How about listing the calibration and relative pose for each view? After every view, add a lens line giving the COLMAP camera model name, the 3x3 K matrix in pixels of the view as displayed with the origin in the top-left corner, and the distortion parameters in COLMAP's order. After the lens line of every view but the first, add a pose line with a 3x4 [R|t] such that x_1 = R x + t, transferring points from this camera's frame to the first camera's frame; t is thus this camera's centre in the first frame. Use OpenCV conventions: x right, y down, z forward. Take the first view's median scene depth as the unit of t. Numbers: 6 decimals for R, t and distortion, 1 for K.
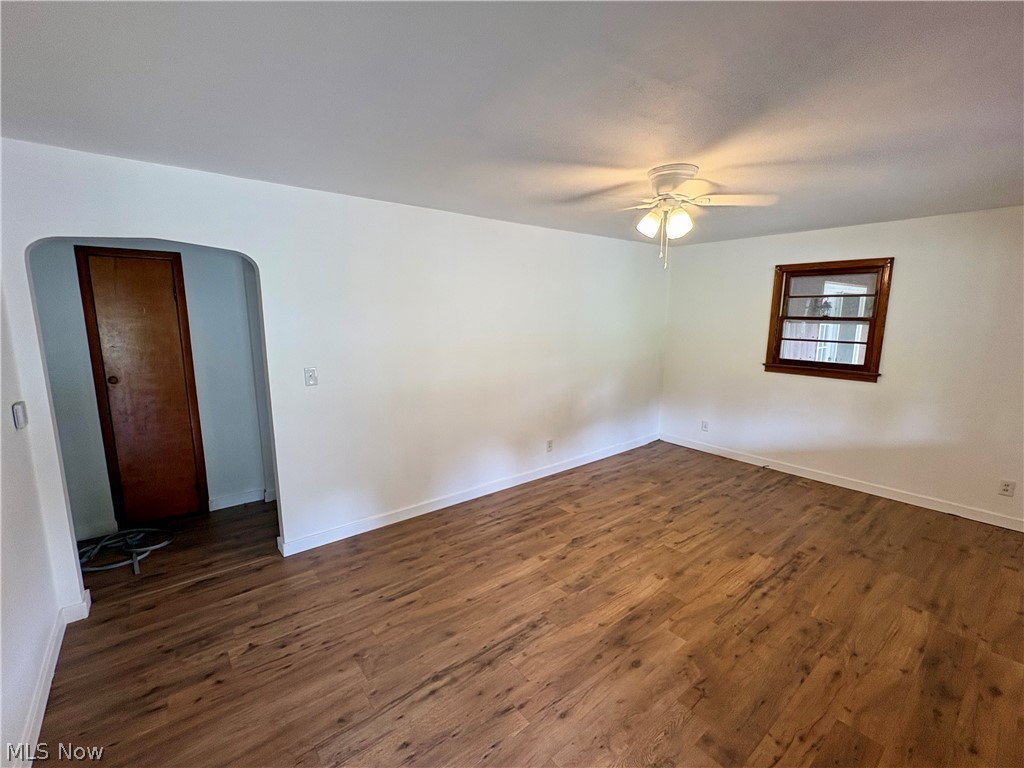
lens RADIAL K [[443.4, 0, 513.8], [0, 443.4, 383.8], [0, 0, 1]] dist [0.004706, -0.000027]
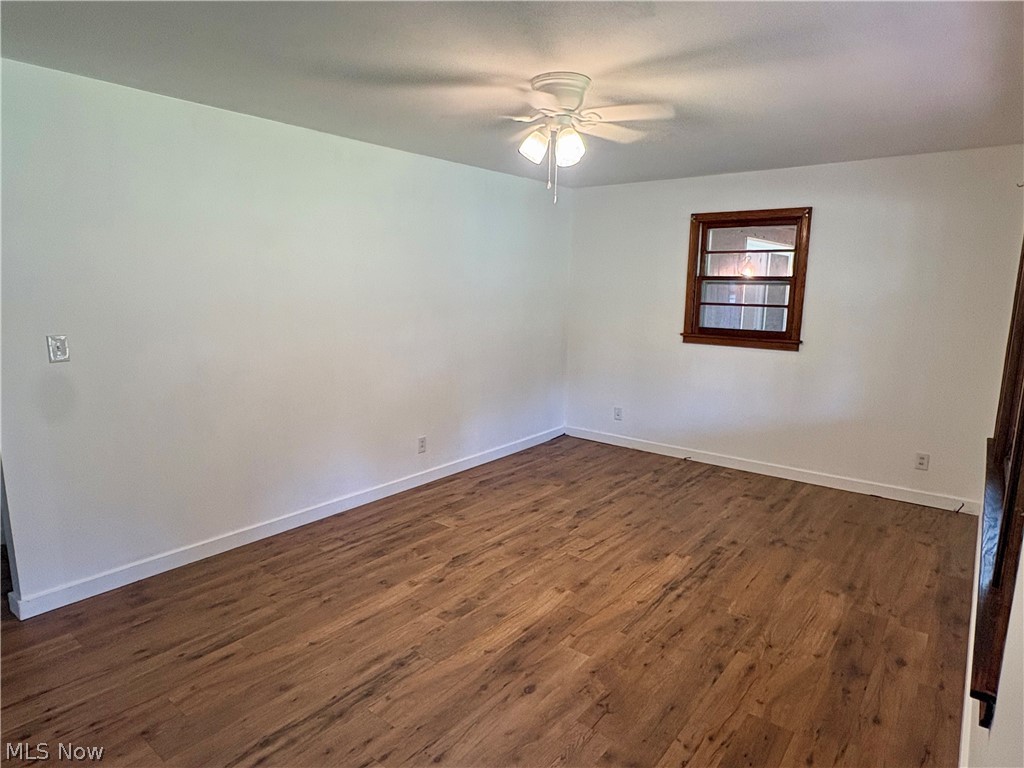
lens RADIAL K [[602.2, 0, 508.3], [0, 602.2, 381.9], [0, 0, 1]] dist [0.001659, 0.004021]
pose [[0.977051, -0.027955, 0.211163, 0.016097], [0.027273, 0.999609, 0.006143, 0.046476], [-0.211253, -0.000243, 0.977431, -0.041126]]
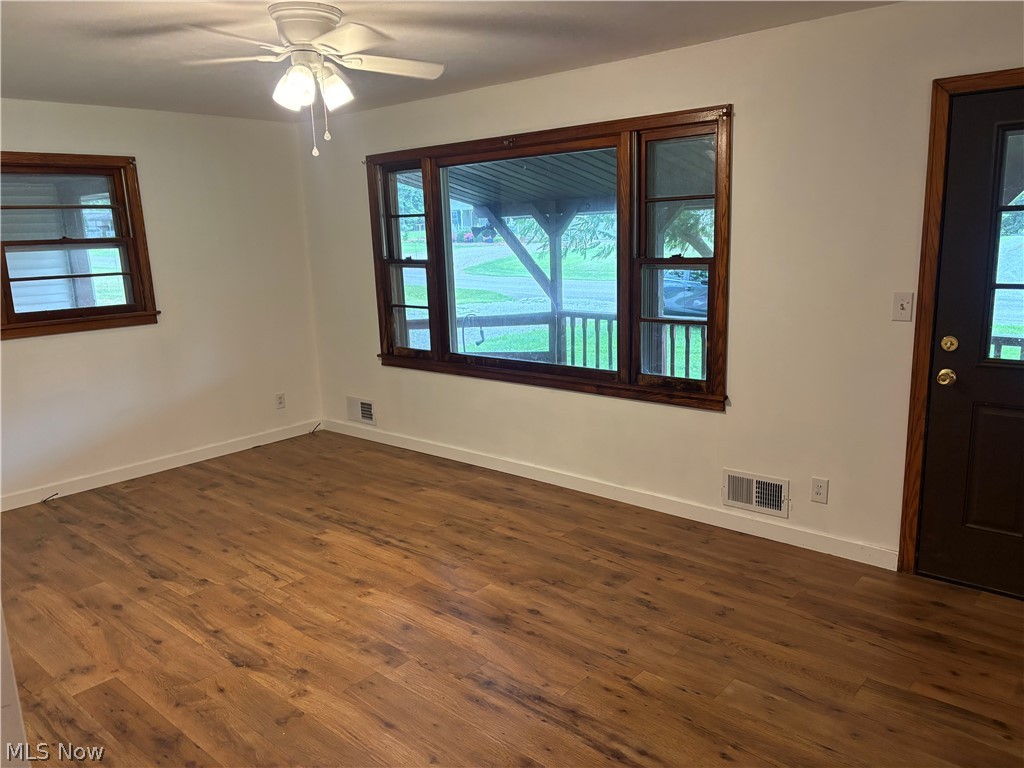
lens RADIAL K [[764.1, 0, 513.9], [0, 764.1, 380.8], [0, 0, 1]] dist [0.058802, -0.048151]
pose [[-0.151128, -0.195371, 0.969015, -0.787342], [0.193659, 0.955427, 0.222835, -0.114926], [-0.969359, 0.221335, -0.106557, 0.771858]]
